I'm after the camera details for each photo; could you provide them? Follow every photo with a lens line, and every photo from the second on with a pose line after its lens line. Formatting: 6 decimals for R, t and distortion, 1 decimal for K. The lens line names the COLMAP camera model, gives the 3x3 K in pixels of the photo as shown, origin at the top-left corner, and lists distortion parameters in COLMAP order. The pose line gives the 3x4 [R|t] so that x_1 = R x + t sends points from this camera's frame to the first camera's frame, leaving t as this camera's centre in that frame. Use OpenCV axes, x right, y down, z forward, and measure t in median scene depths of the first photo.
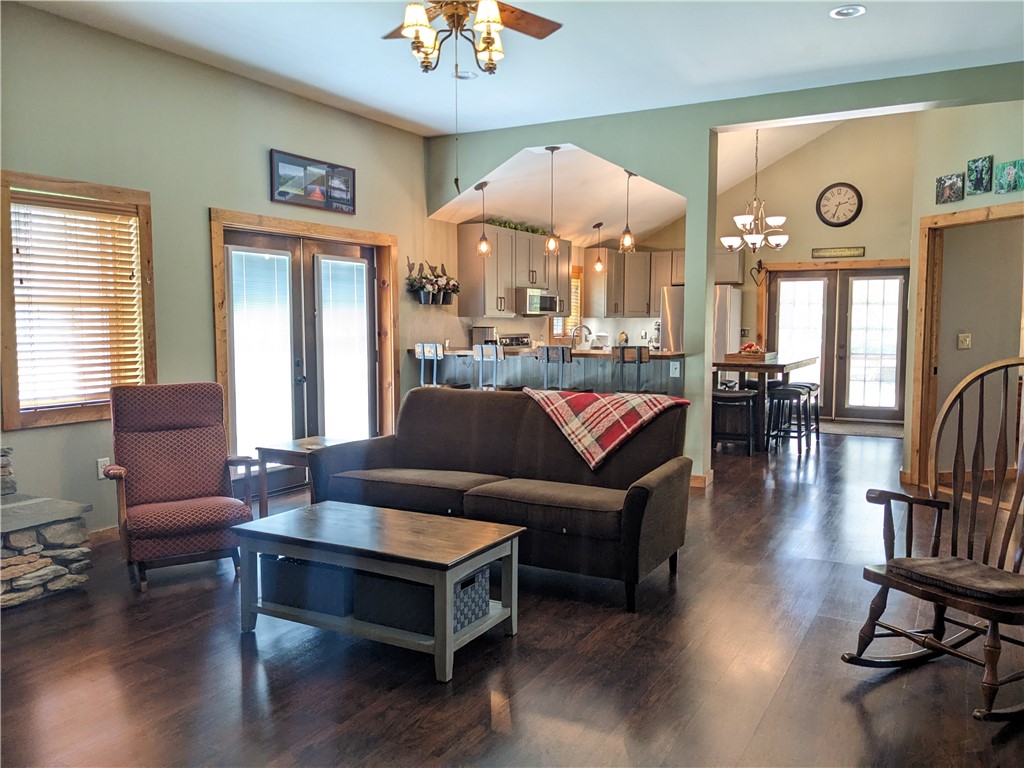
lens RADIAL K [[808.7, 0, 515.6], [0, 808.7, 383.0], [0, 0, 1]] dist [0.036173, -0.071407]
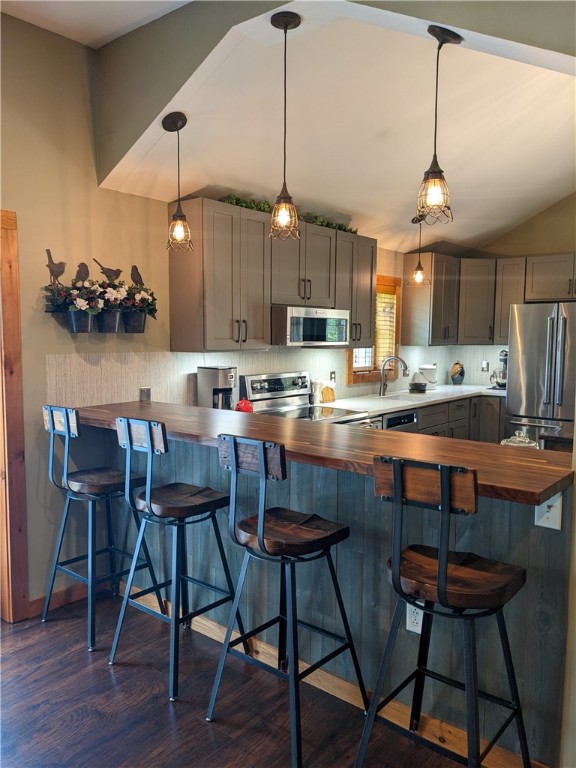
lens RADIAL K [[606.5, 0, 265.2], [0, 606.5, 378.9], [0, 0, 1]] dist [0.036173, -0.071407]
pose [[0.980036, 0.019448, -0.197866, 0.082791], [-0.020042, 0.999799, -0.001000, -0.052546], [0.197806, 0.004946, 0.980229, 0.473122]]
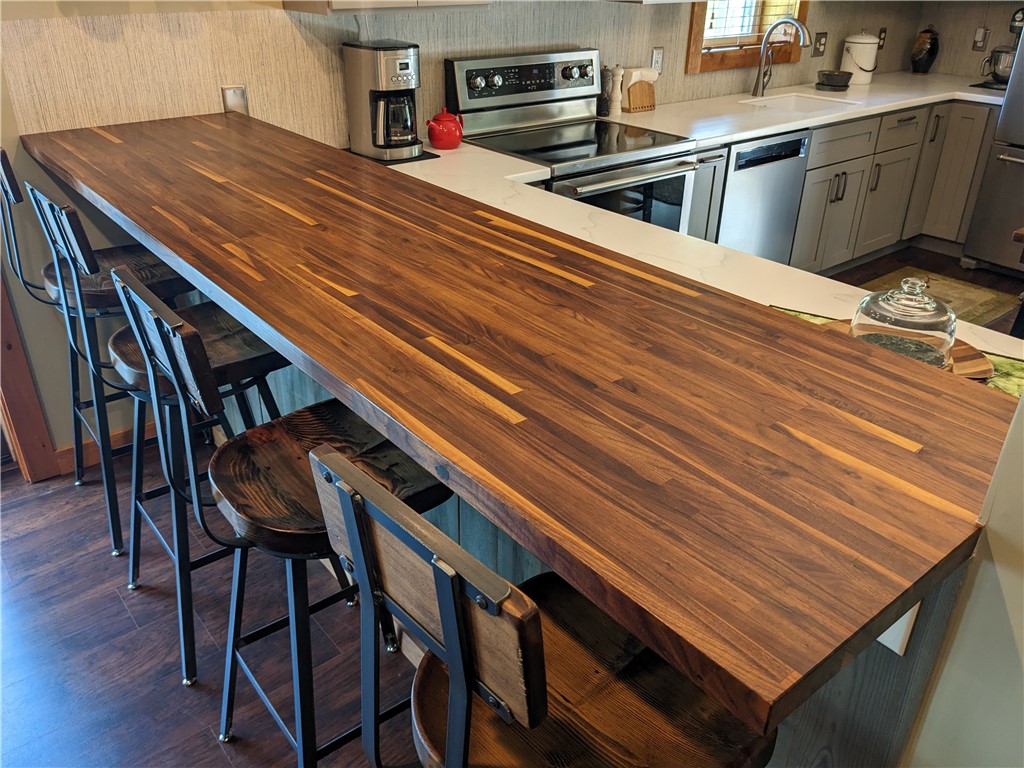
lens RADIAL K [[808.7, 0, 510.1], [0, 808.7, 387.6], [0, 0, 1]] dist [0.036173, -0.071407]
pose [[0.929788, 0.188475, -0.316184, 0.122030], [-0.044448, 0.910172, 0.411839, -0.070377], [0.365403, -0.368869, 0.854644, 0.606878]]
